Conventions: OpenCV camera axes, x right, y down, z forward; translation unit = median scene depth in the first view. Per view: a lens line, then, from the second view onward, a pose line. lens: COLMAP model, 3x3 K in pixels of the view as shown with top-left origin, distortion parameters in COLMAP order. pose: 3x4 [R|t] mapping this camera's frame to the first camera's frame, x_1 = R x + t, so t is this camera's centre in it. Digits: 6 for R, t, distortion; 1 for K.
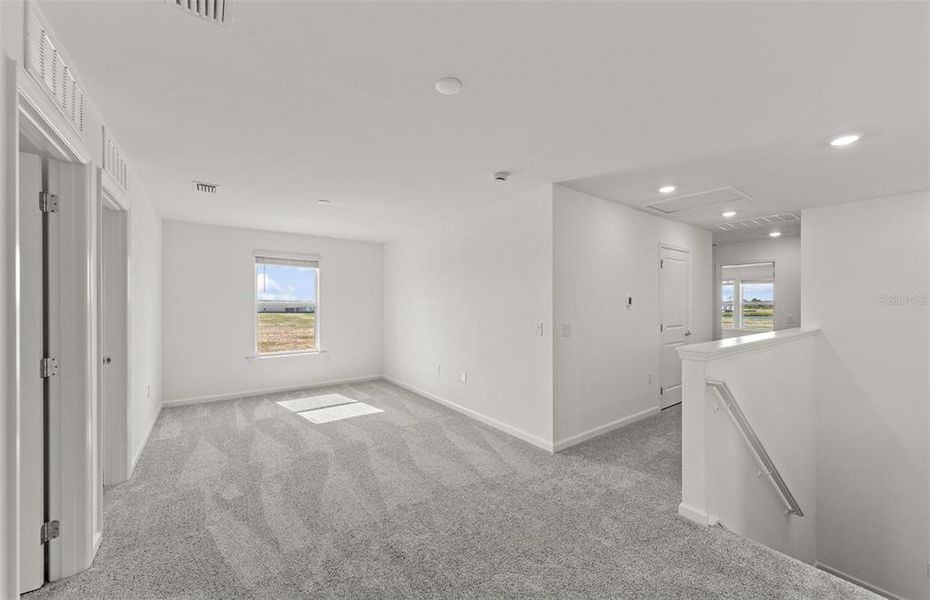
lens RADIAL K [[352.8, 0, 462.9], [0, 352.8, 305.1], [0, 0, 1]] dist [0.004331, 0.000025]
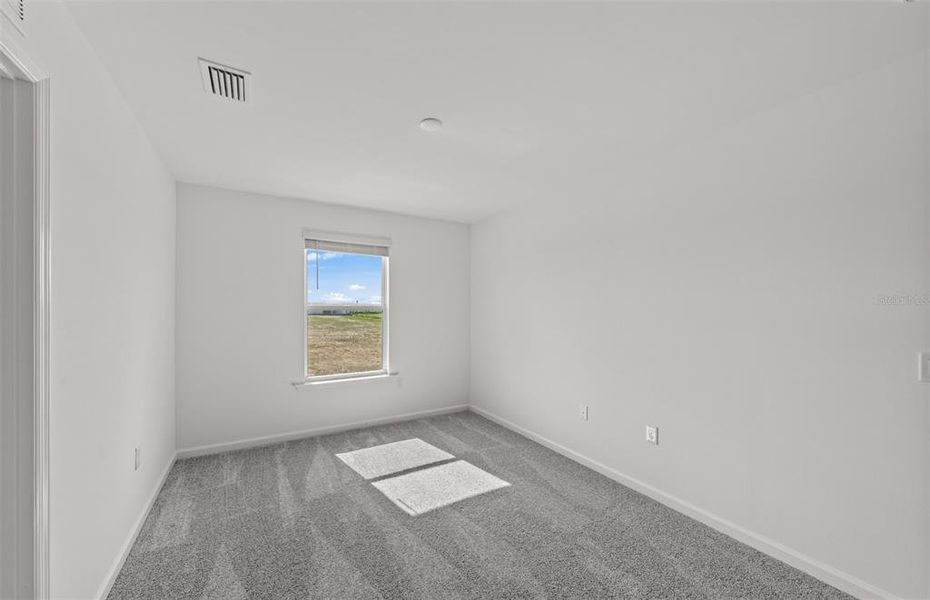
lens RADIAL K [[354.5, 0, 461.5], [0, 354.5, 307.4], [0, 0, 1]] dist [0.002414, -0.000025]
pose [[0.995851, 0.002702, -0.090957, -0.221707], [-0.002795, 0.999996, -0.000888, -0.002477], [0.090954, 0.001139, 0.995854, 0.339383]]
